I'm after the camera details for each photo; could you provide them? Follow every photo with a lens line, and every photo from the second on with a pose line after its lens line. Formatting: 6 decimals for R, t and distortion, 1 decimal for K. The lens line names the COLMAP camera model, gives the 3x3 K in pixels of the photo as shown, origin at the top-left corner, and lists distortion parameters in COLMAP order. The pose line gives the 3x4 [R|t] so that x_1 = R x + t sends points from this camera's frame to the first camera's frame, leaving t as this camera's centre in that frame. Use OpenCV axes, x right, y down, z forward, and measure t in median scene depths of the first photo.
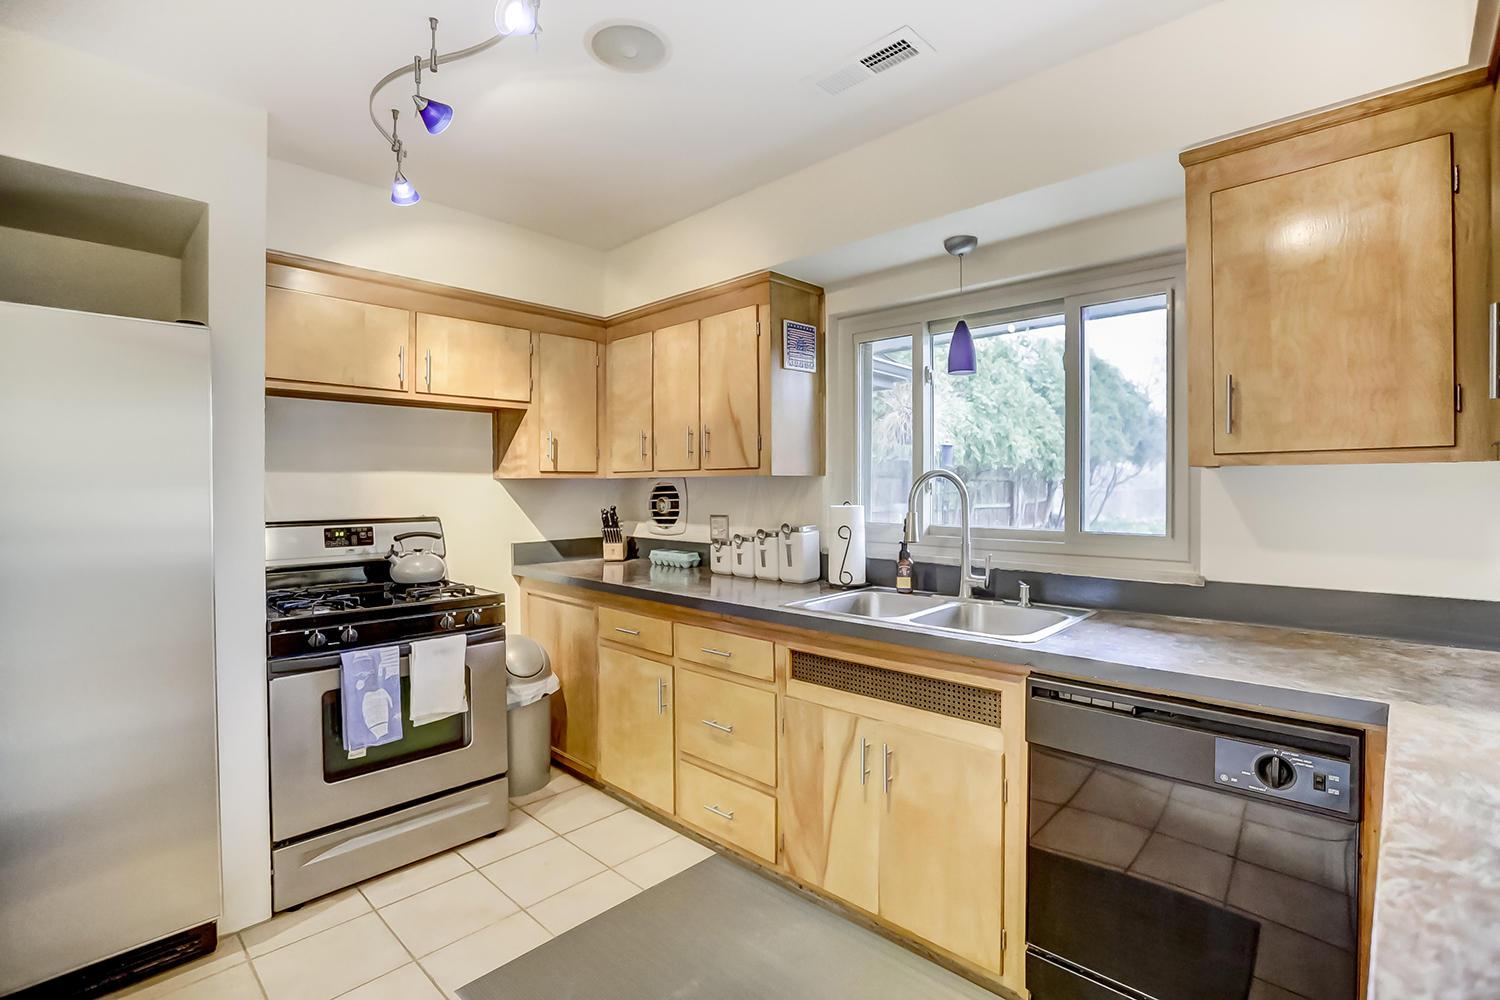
lens RADIAL K [[698.1, 0, 769.9], [0, 698.1, 484.7], [0, 0, 1]] dist [-0.040215, 0.013017]
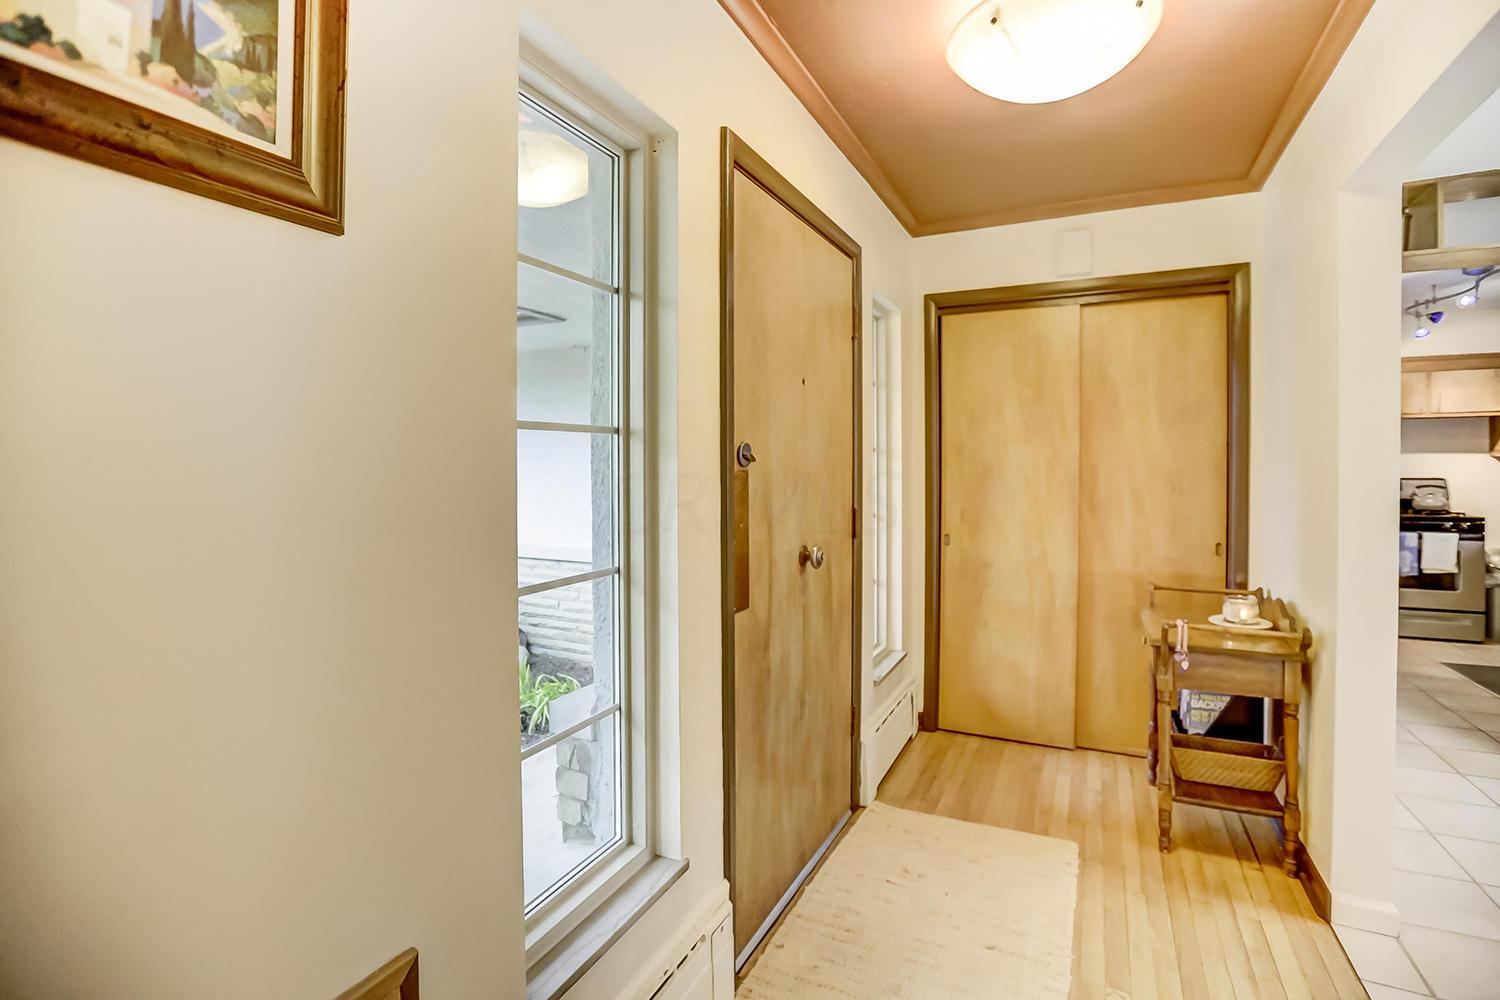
lens RADIAL K [[698.1, 0, 738.9], [0, 698.1, 474.6], [0, 0, 1]] dist [-0.040215, 0.013017]
pose [[0.286322, 0.013468, -0.958039, 0.844099], [-0.004508, 0.999909, 0.012709, 0.028220], [0.958123, 0.000680, 0.286357, -1.560118]]
